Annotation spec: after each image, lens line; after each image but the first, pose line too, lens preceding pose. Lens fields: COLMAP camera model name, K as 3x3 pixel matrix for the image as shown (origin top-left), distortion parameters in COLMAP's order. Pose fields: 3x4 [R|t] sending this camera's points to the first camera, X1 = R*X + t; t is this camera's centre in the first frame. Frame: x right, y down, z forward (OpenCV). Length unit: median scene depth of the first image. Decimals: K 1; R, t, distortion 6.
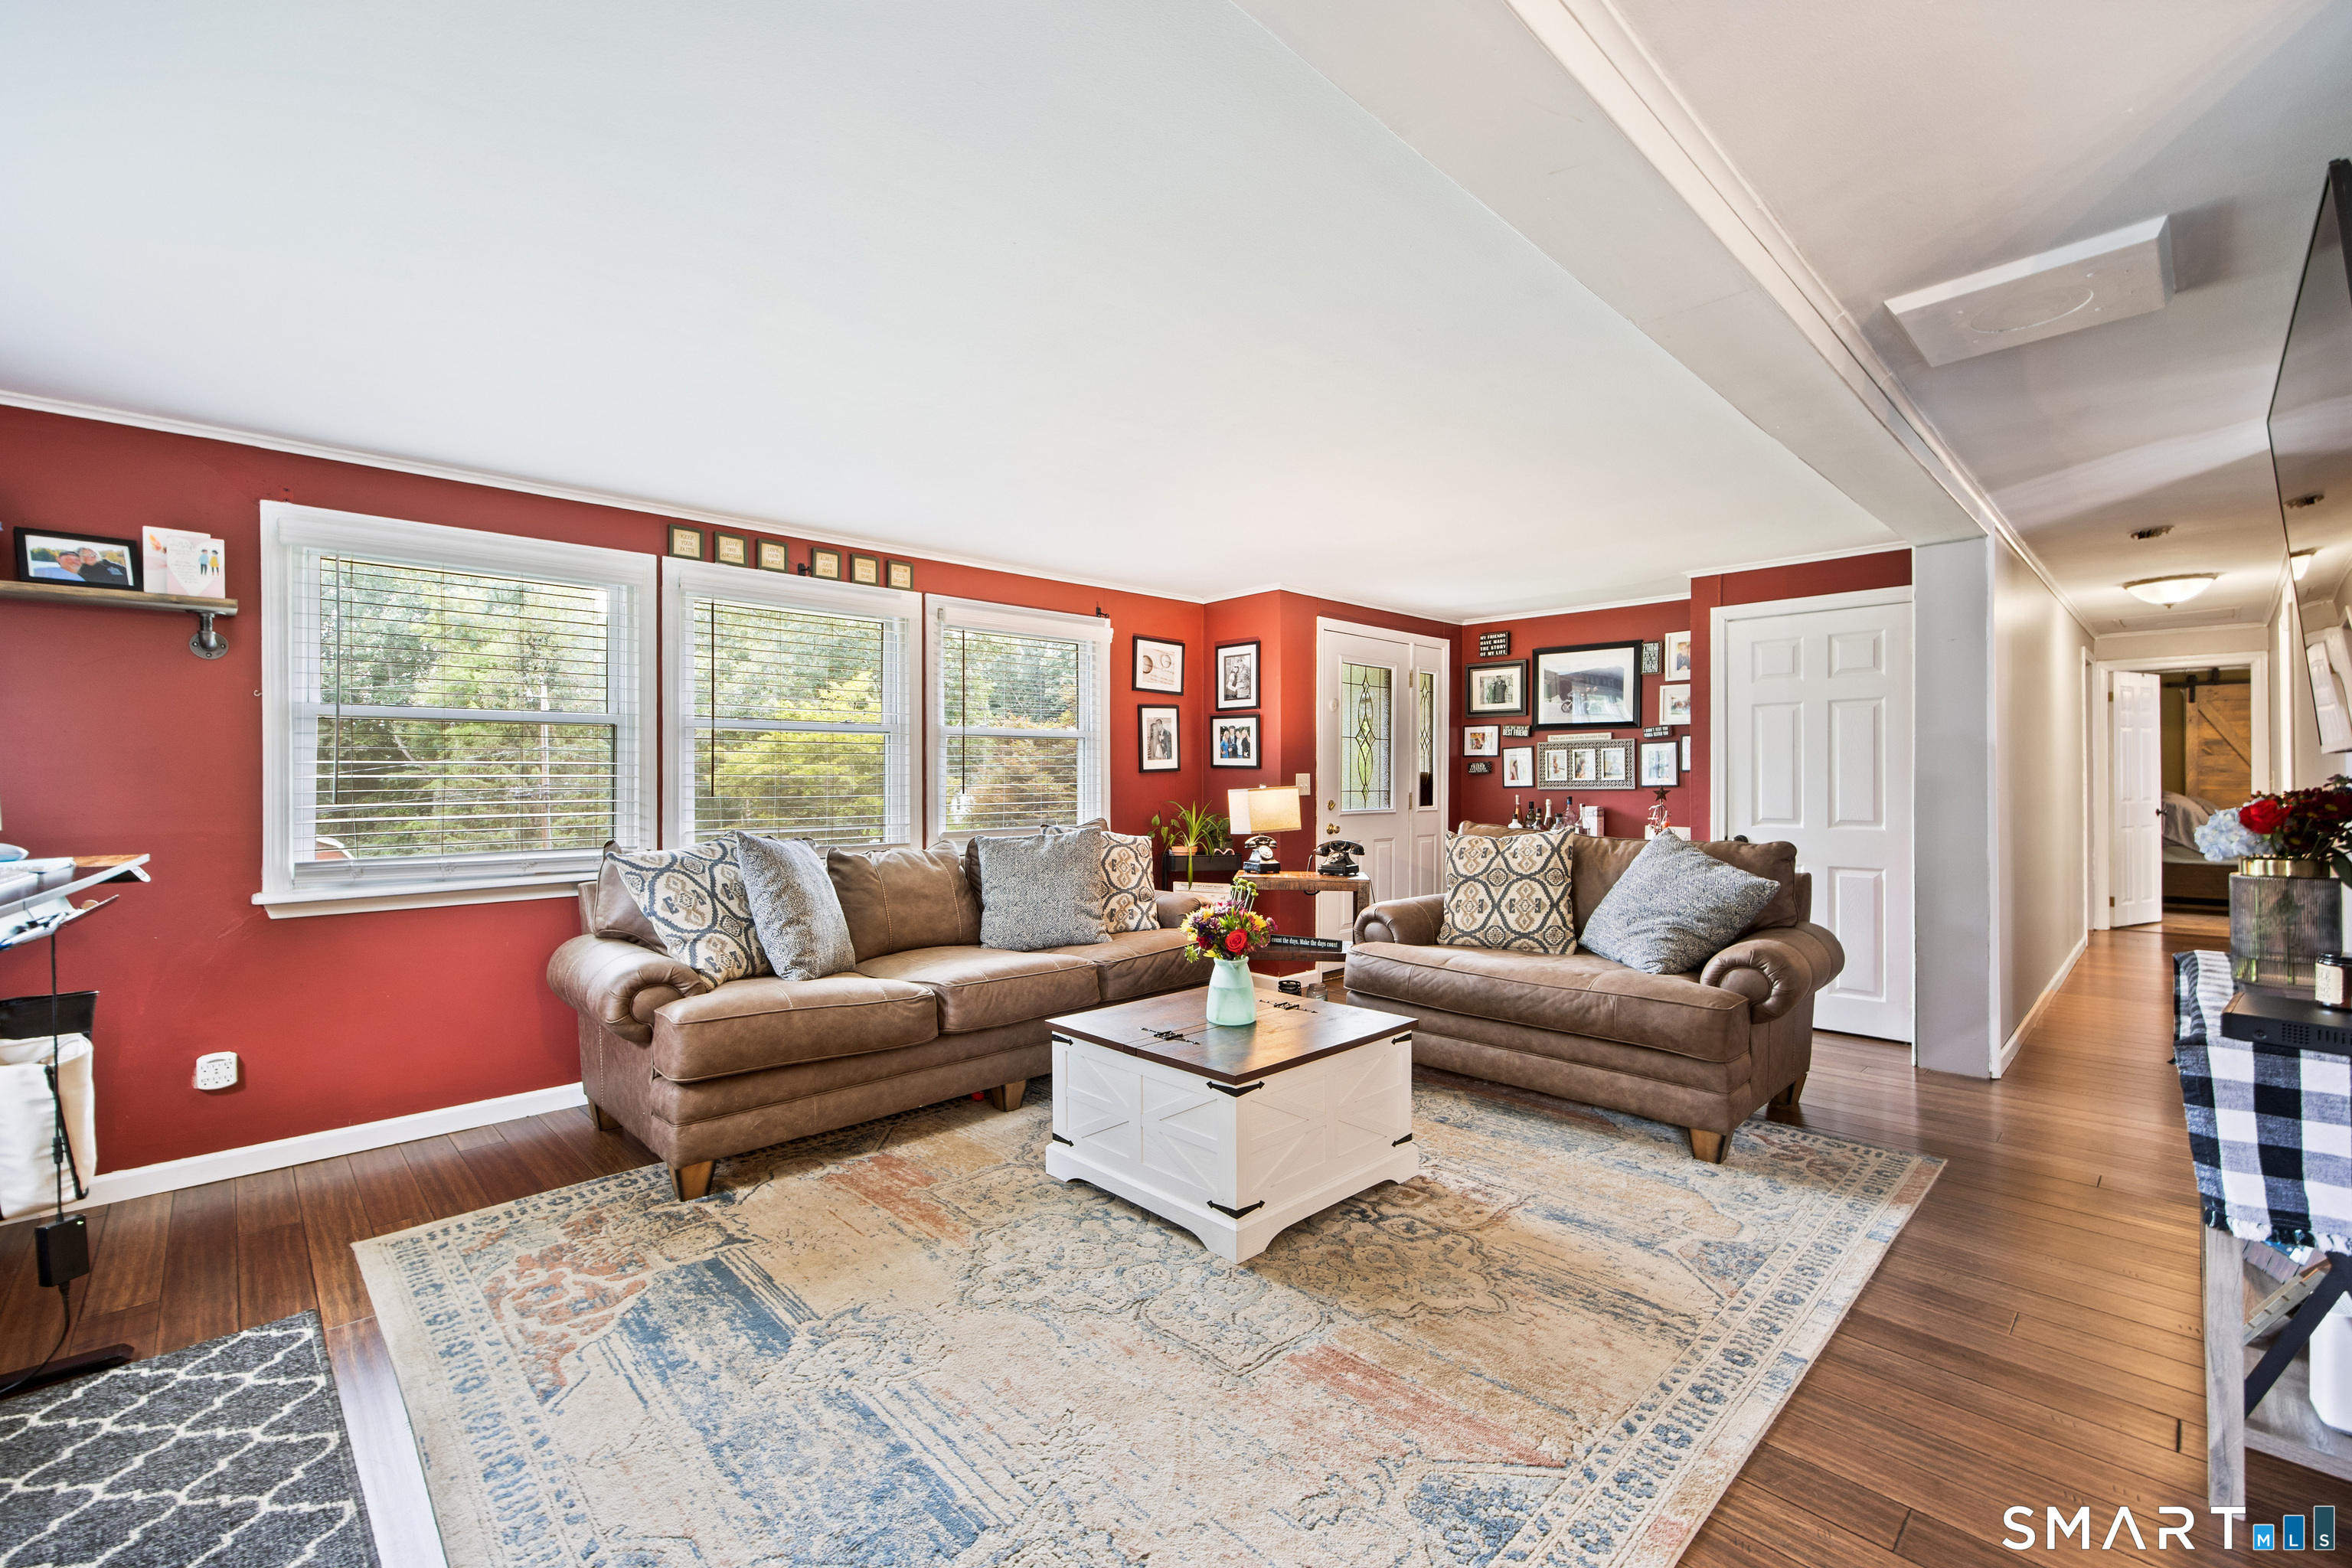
lens RADIAL K [[986.0, 0, 1179.0], [0, 986.0, 778.3], [0, 0, 1]] dist [0.000151, 0.000079]
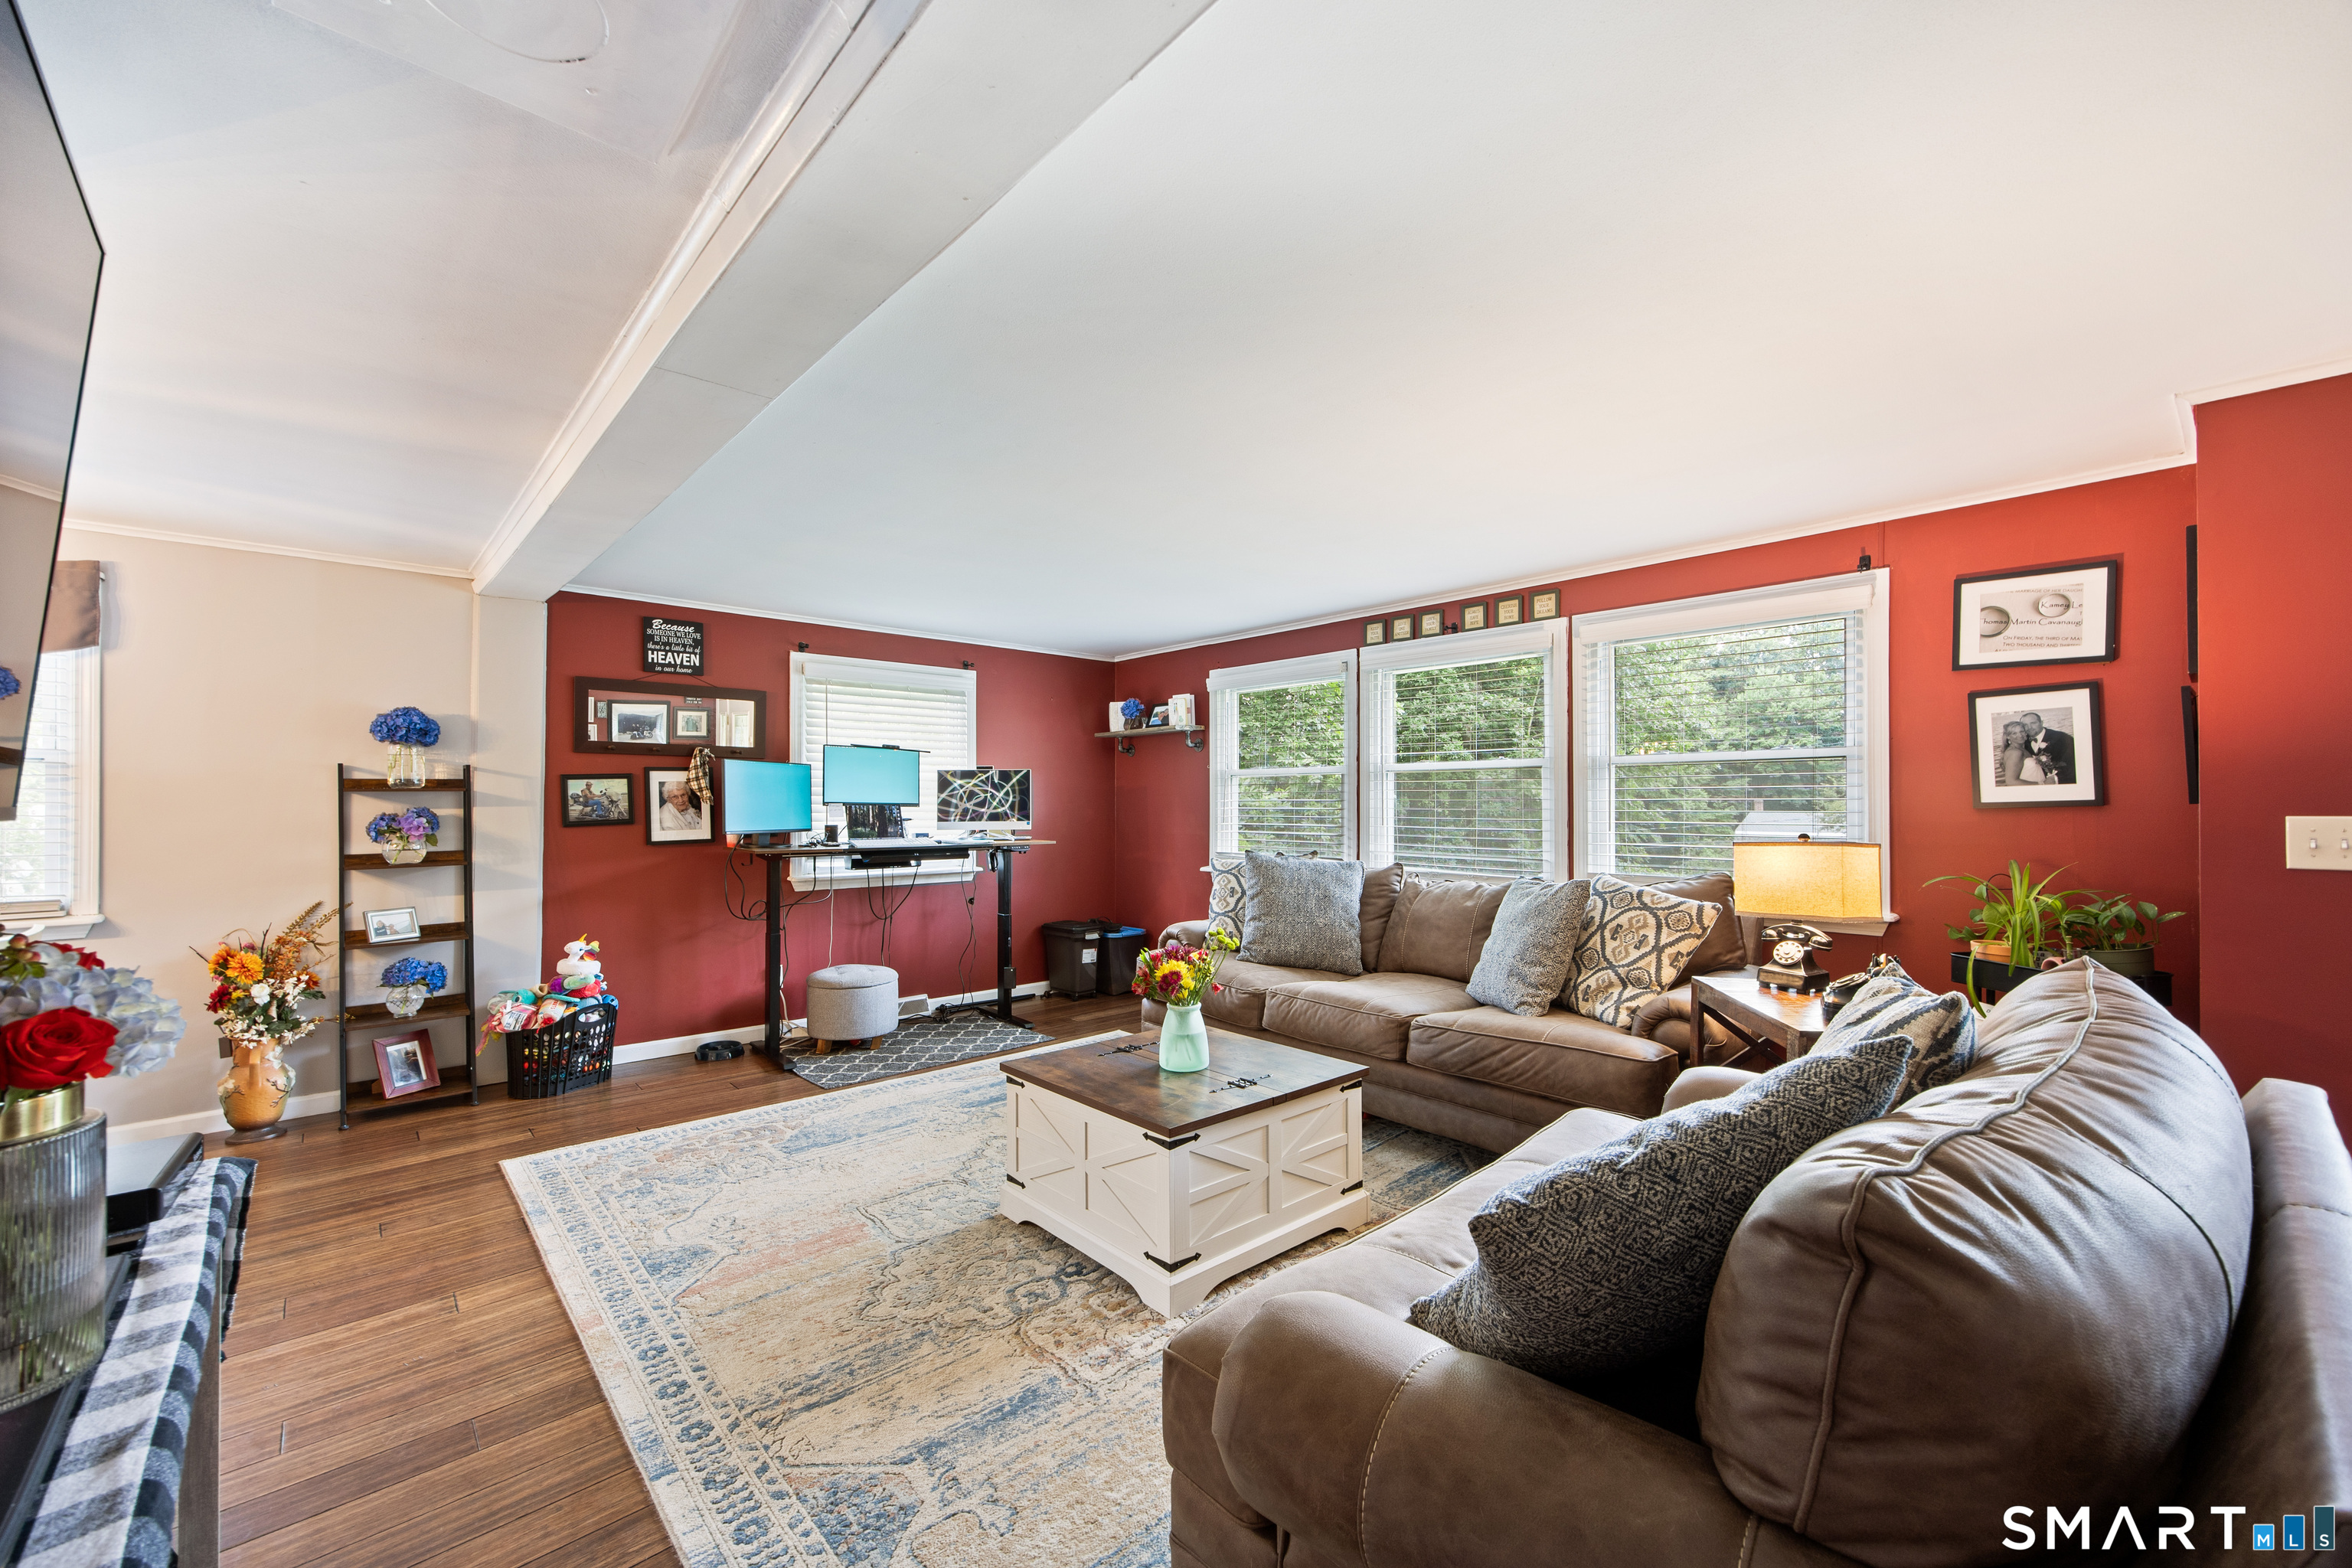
lens RADIAL K [[928.0, 0, 1180.8], [0, 928.0, 801.2], [0, 0, 1]] dist [0.002536, 0.000345]
pose [[-0.023821, 0.008658, -0.999679, 0.997840], [0.006967, 0.999940, 0.008495, -0.033929], [0.999692, -0.006762, -0.023880, 1.018136]]
